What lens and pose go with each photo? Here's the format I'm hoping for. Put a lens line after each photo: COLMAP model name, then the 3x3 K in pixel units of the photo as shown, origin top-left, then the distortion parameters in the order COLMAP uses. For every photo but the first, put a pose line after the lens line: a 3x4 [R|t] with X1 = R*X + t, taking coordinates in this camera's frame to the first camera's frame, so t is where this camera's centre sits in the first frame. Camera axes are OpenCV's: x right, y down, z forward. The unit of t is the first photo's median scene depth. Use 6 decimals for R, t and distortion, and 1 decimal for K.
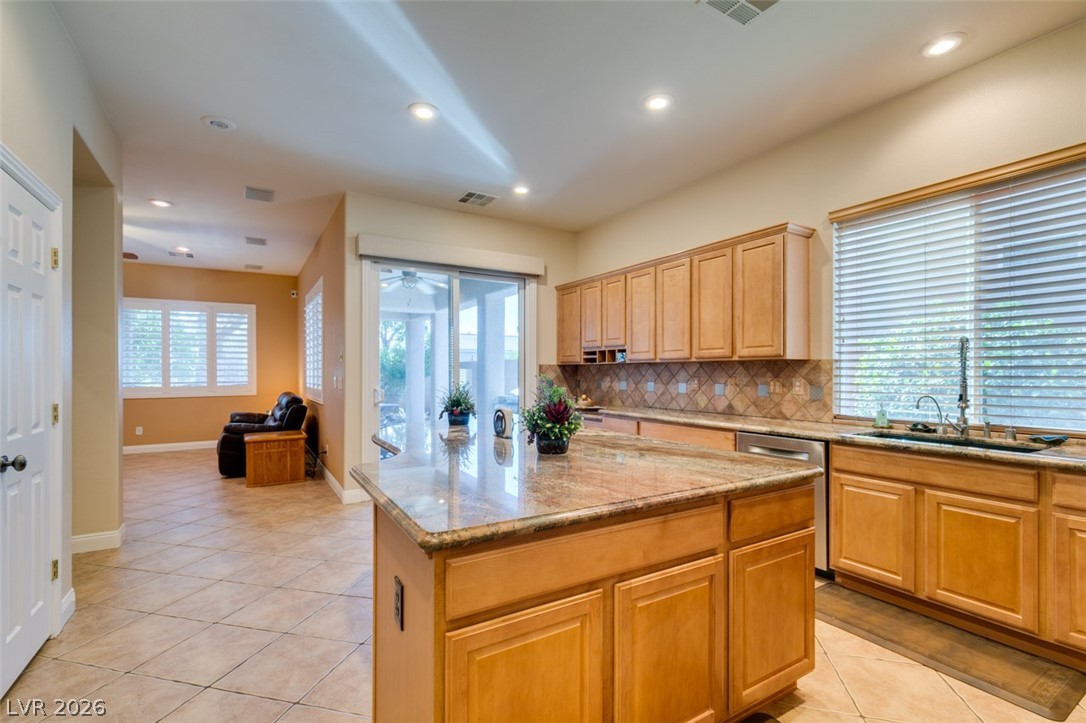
lens RADIAL K [[483.6, 0, 541.6], [0, 483.6, 369.3], [0, 0, 1]] dist [0.001703, -0.001034]
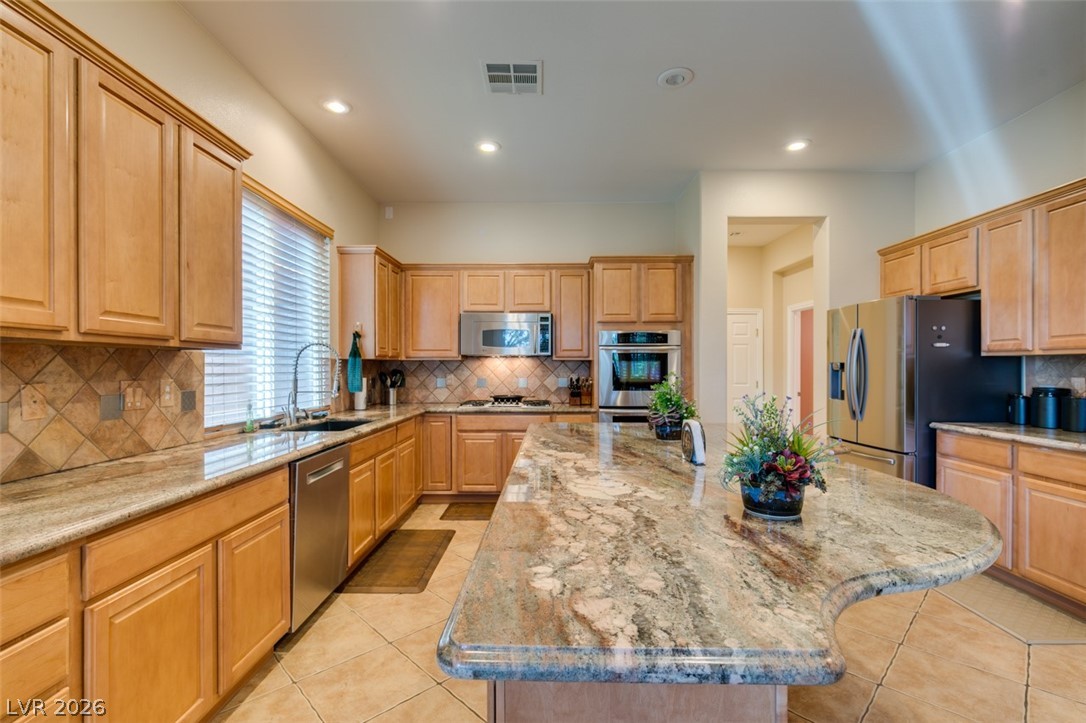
lens RADIAL K [[486.5, 0, 541.9], [0, 486.5, 367.9], [0, 0, 1]] dist [-0.001476, -0.000976]
pose [[-0.847715, 0.000975, 0.530451, -0.156045], [-0.001913, 0.999986, -0.004895, 0.004327], [-0.530448, -0.005164, -0.847702, 1.001951]]
